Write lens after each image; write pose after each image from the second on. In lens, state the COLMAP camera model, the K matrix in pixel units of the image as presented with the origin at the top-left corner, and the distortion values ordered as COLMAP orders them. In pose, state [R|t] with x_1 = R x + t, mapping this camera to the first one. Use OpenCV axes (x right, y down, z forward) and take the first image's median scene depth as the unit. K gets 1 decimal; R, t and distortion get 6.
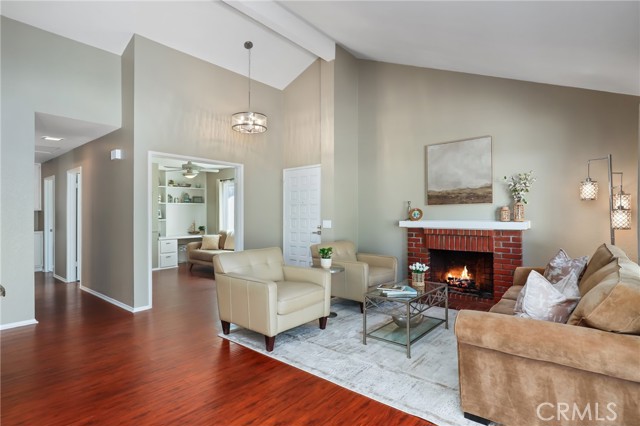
lens RADIAL K [[336.2, 0, 322.3], [0, 336.2, 210.8], [0, 0, 1]] dist [0.005799, 0.001180]
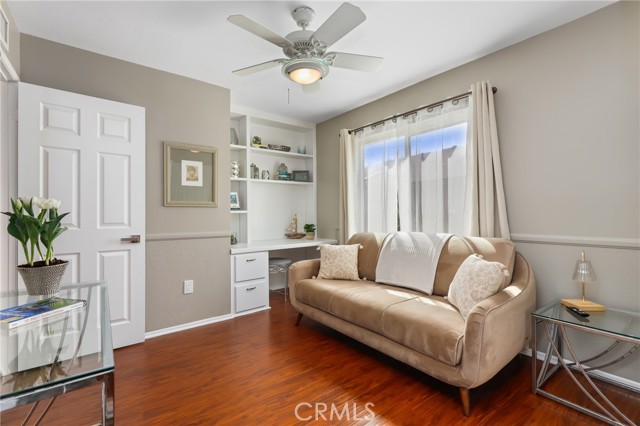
lens RADIAL K [[292.0, 0, 318.2], [0, 292.0, 209.9], [0, 0, 1]] dist [-0.002312, -0.000435]
pose [[0.973968, -0.005372, -0.226623, -0.417101], [0.005990, 0.999980, 0.002038, 0.038845], [0.226607, -0.003342, 0.973980, 0.956578]]
